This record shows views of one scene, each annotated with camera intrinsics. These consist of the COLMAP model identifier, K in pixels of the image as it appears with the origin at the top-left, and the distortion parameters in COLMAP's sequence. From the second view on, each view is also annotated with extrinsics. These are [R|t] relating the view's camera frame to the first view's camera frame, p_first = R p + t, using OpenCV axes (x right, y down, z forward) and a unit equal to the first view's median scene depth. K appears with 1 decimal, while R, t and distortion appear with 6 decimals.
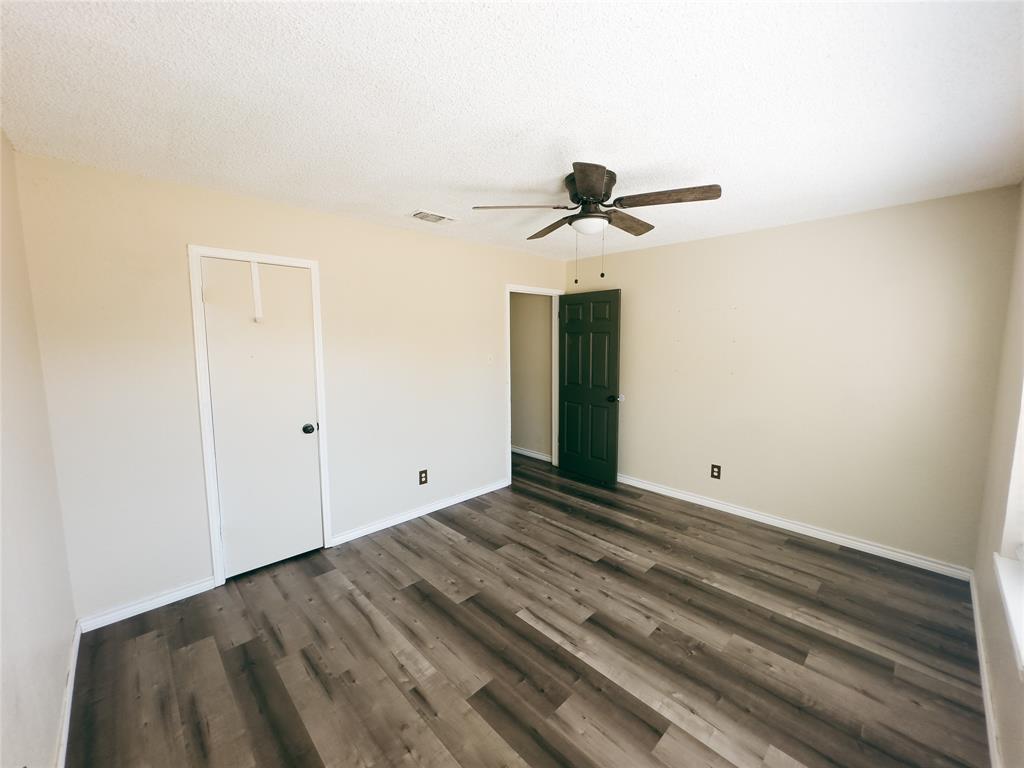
lens RADIAL K [[408.4, 0, 508.7], [0, 408.4, 384.5], [0, 0, 1]] dist [-0.003141, -0.000141]
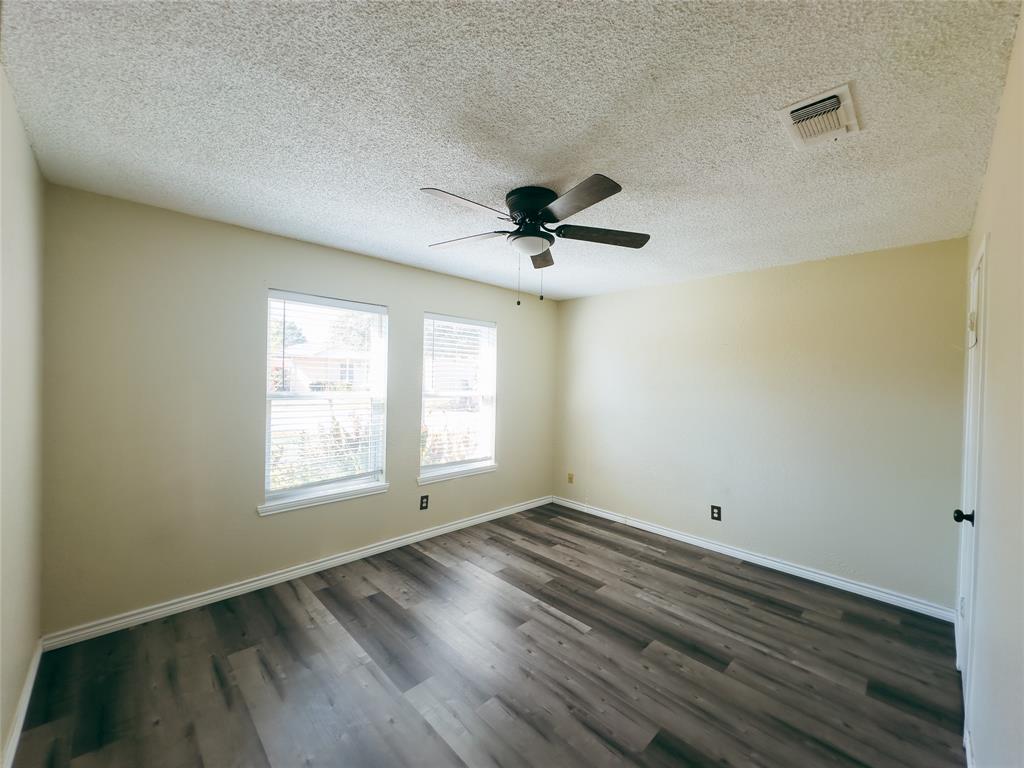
lens RADIAL K [[408.4, 0, 505.1], [0, 408.4, 389.0], [0, 0, 1]] dist [-0.003141, -0.000141]
pose [[-0.999834, -0.017695, 0.004374, 0.250181], [-0.016939, 0.990619, 0.135601, -0.189482], [-0.006732, 0.135505, -0.990754, 1.986274]]
